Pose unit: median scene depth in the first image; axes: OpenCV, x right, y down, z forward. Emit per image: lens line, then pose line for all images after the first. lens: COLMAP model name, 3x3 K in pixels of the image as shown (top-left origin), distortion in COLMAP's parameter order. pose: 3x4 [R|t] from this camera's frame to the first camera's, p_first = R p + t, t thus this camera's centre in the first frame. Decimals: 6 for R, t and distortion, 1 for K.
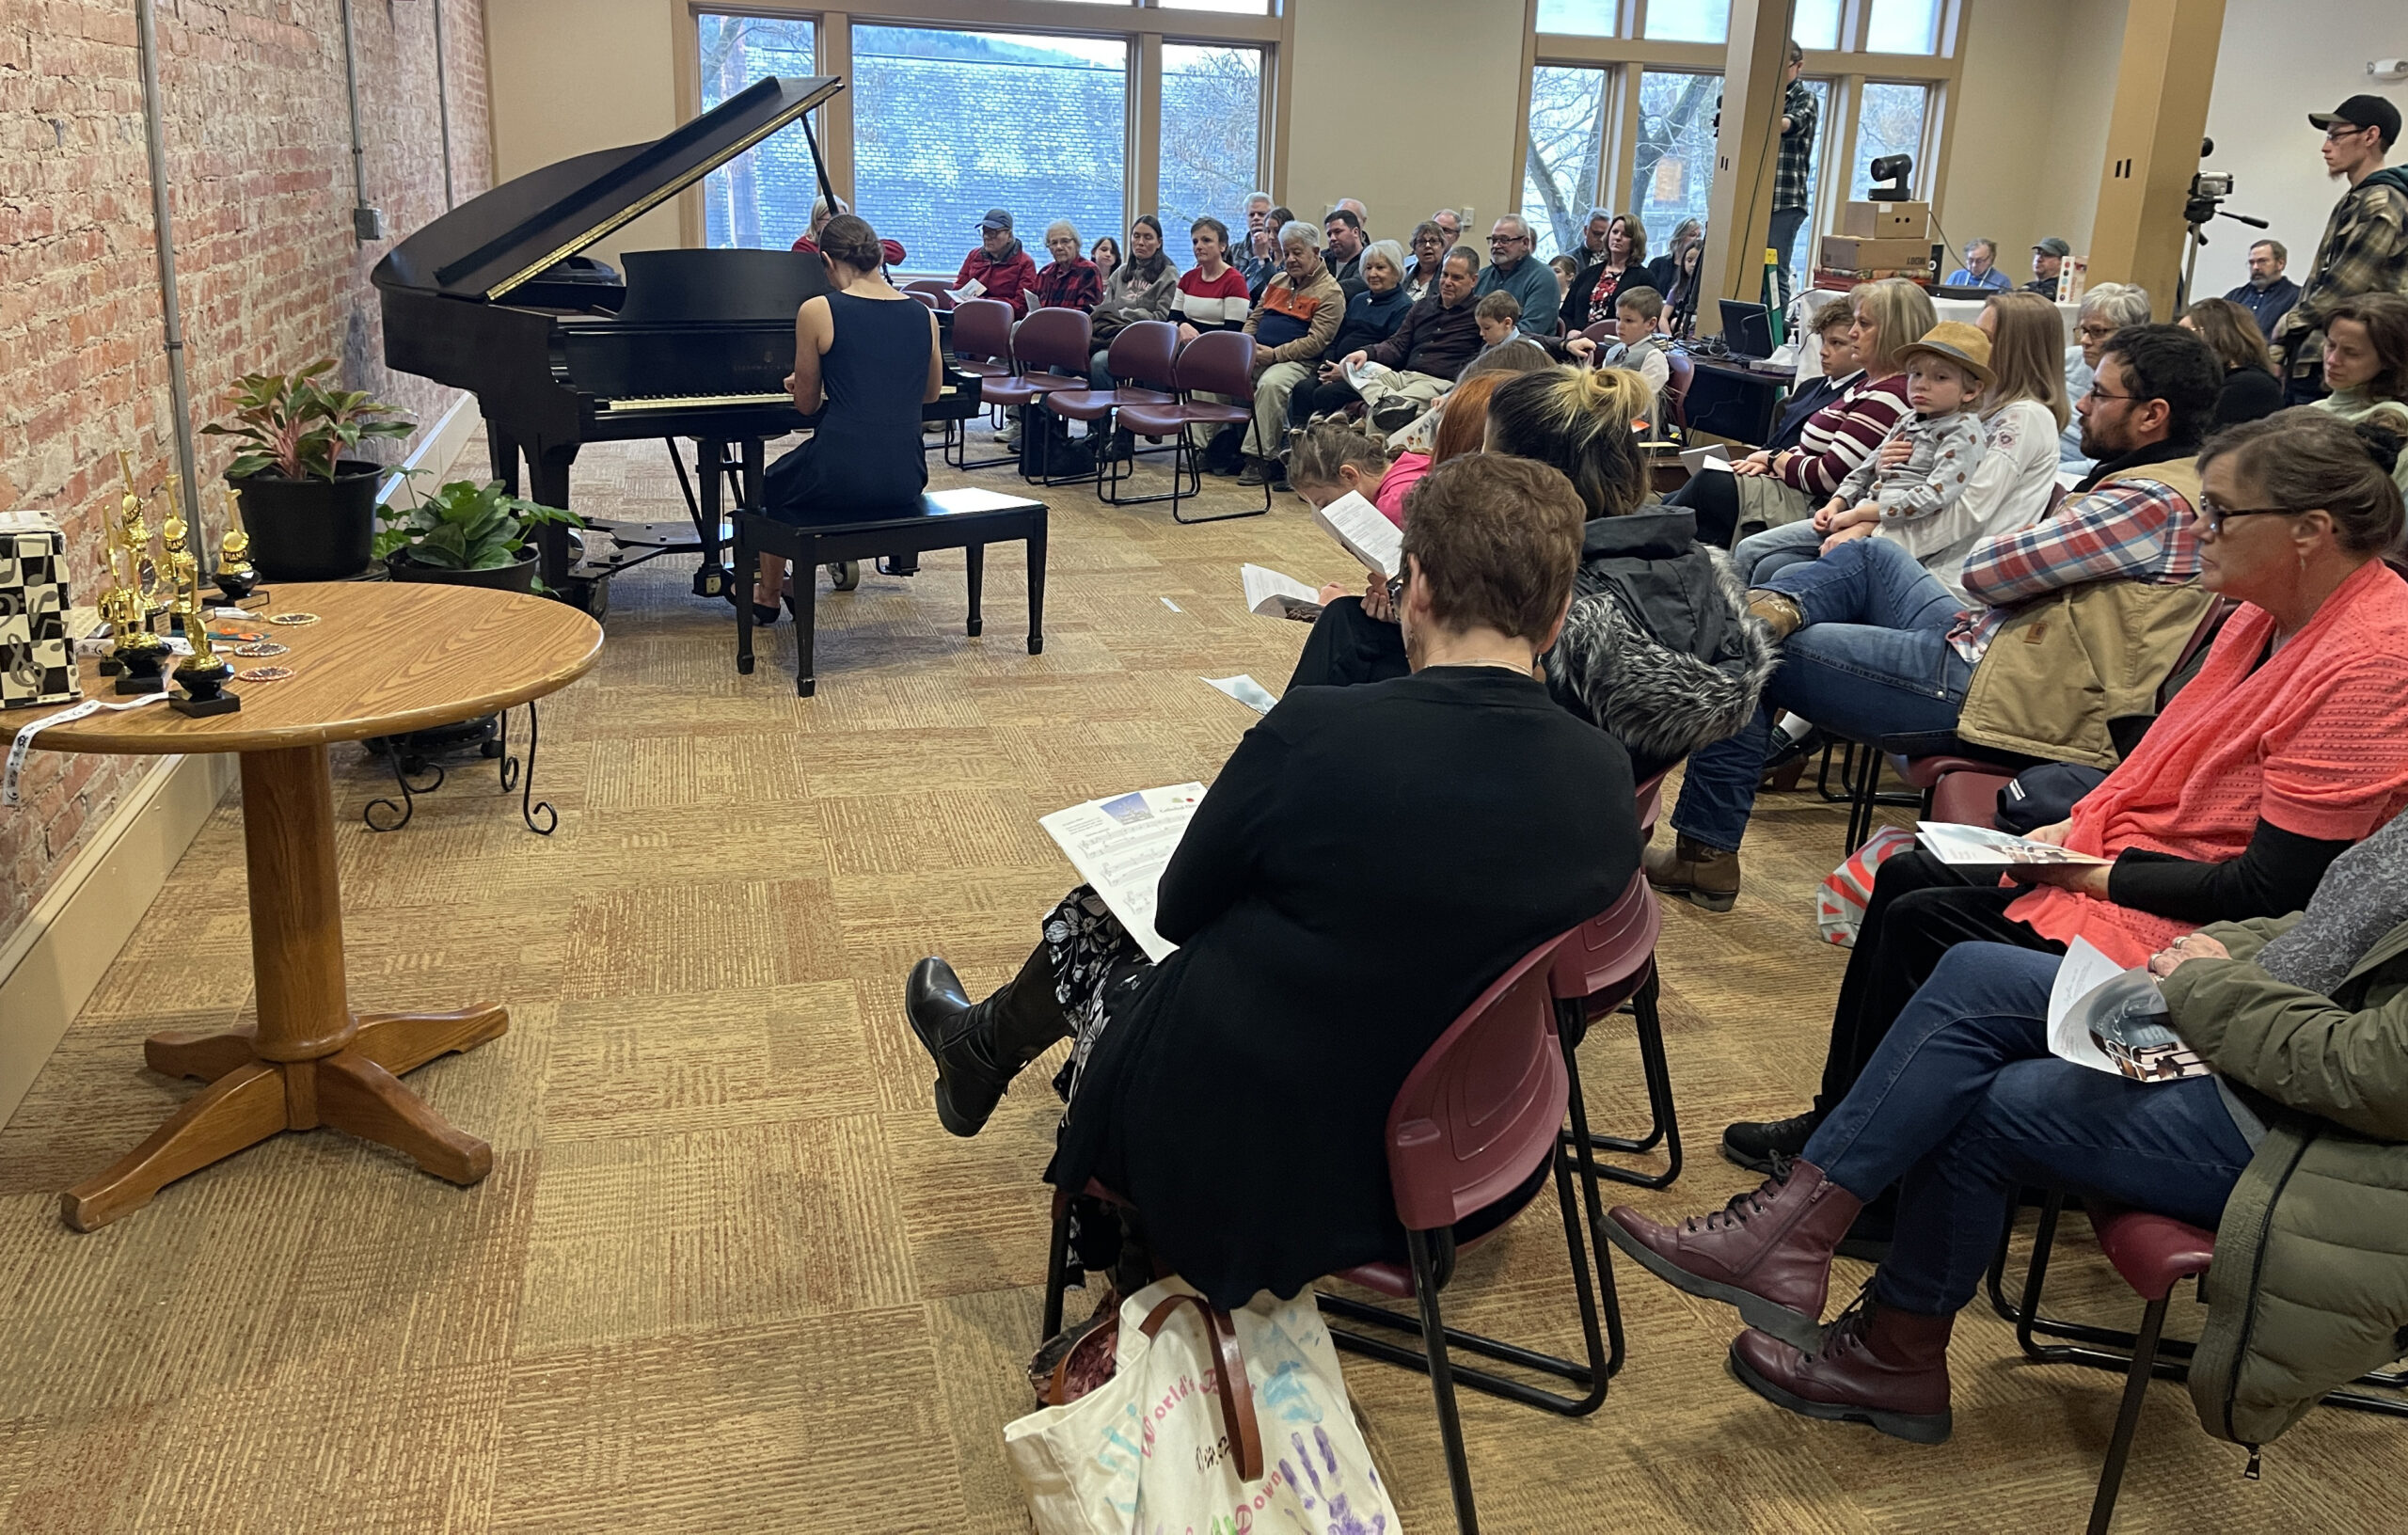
lens RADIAL K [[1798.4, 0, 1228.9], [0, 1798.4, 628.3], [0, 0, 1]] dist [0.035522, -0.009361]
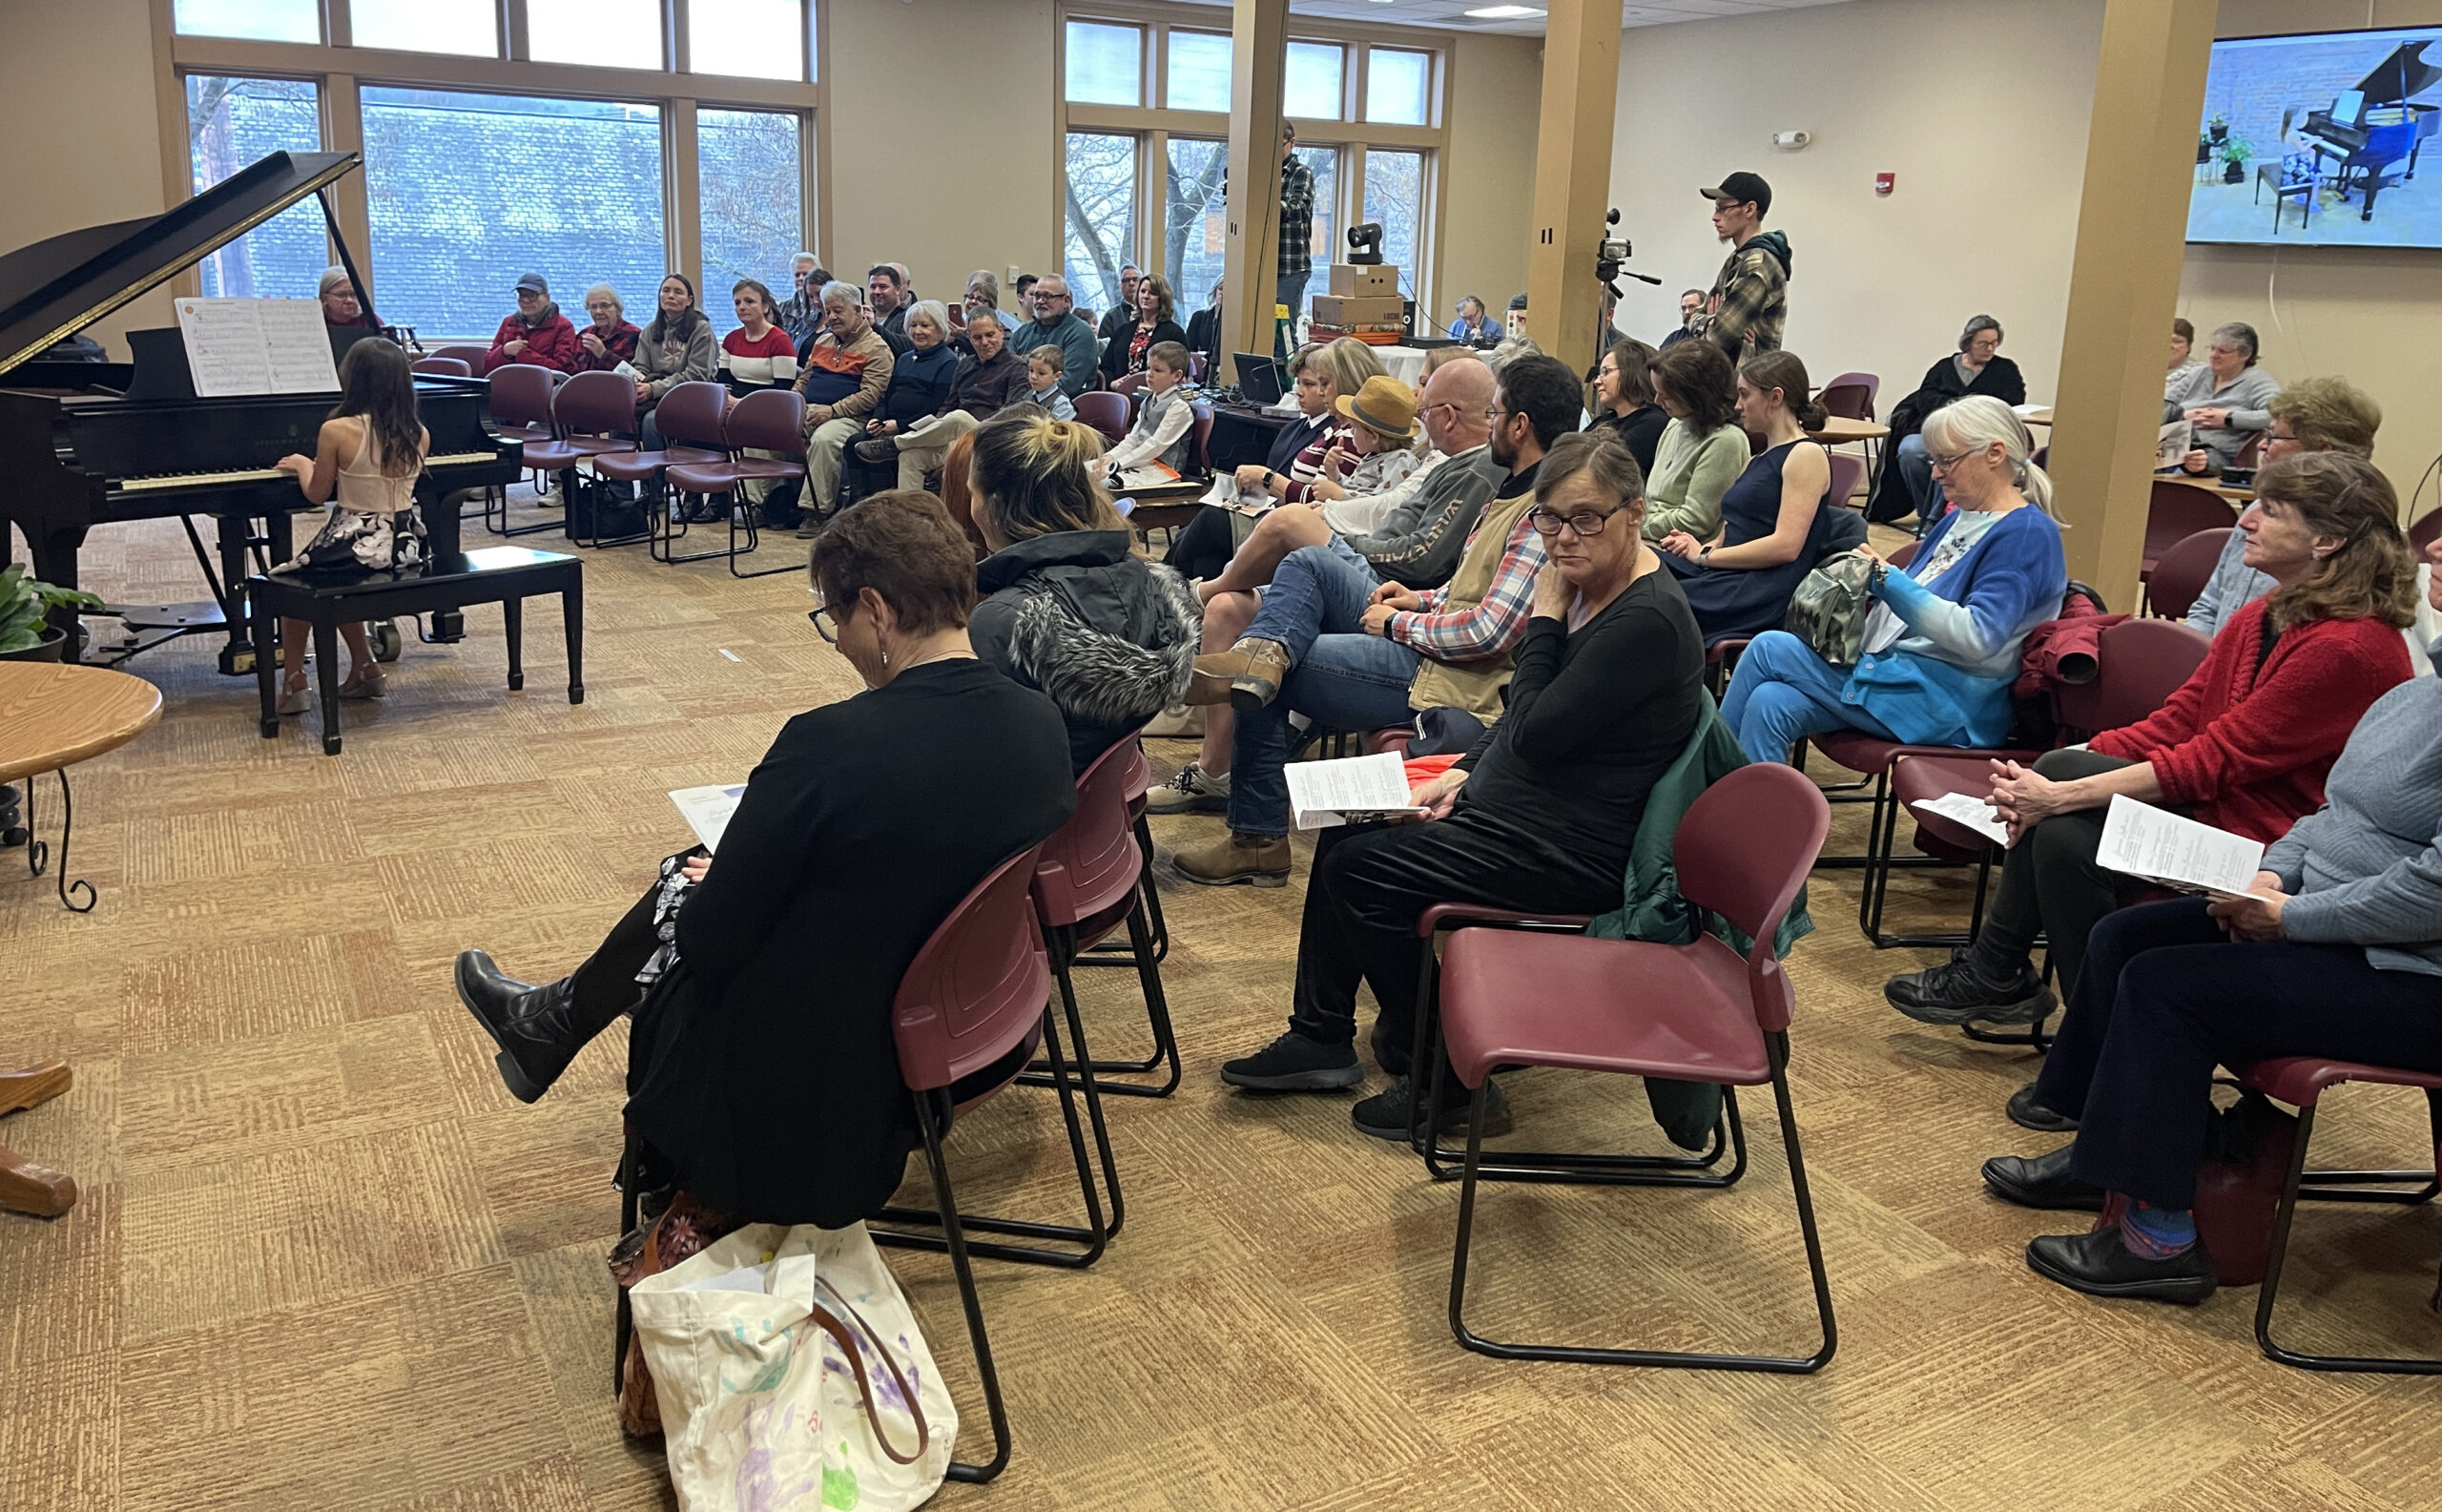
lens RADIAL K [[1807.6, 0, 1237.2], [0, 1807.6, 601.3], [0, 0, 1]] dist [0.073177, -0.104135]
pose [[0.971366, -0.055170, 0.231092, 0.011851], [0.065038, 0.997258, -0.035295, 0.012526], [-0.228511, 0.049314, 0.972291, -0.091949]]
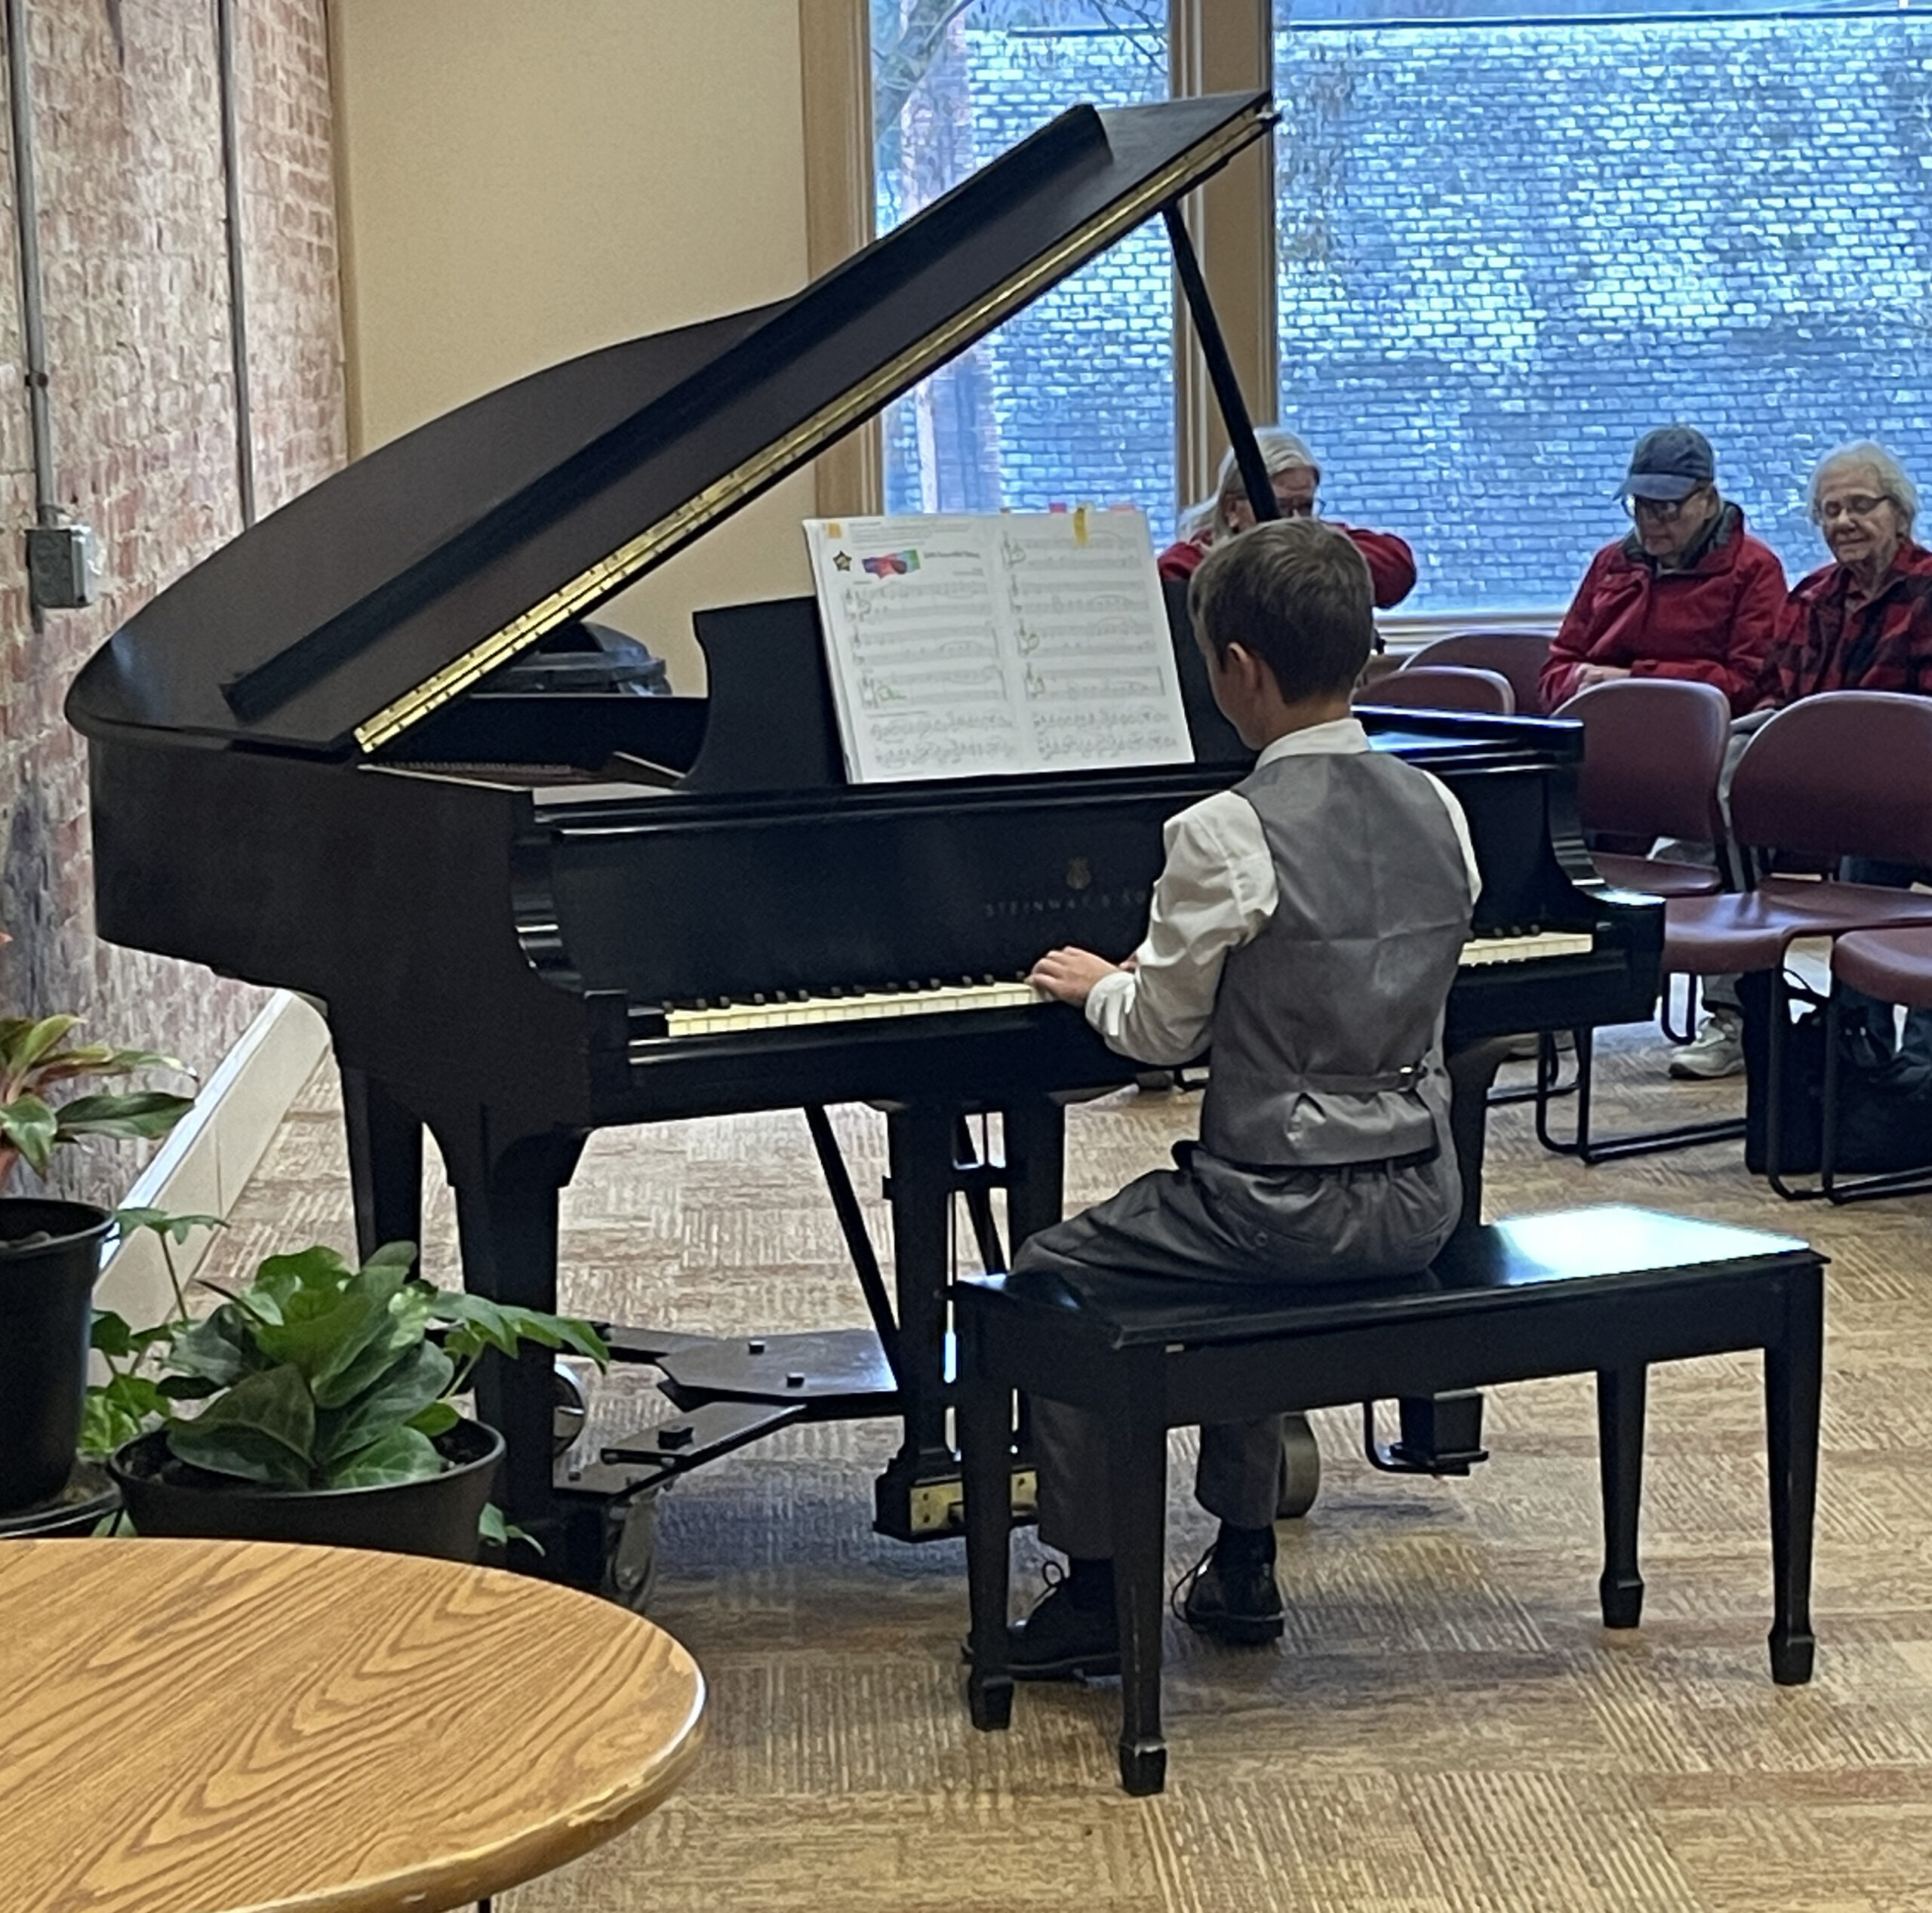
lens RADIAL K [[5096.2, 0, 1056.3], [0, 5096.2, 1211.7], [0, 0, 1]] dist [0.221550, -1.172341]
pose [[0.970666, -0.020733, -0.239536, -0.015823], [0.002726, 0.997160, -0.075264, -0.006153], [0.240416, 0.072403, 0.967966, 0.015804]]
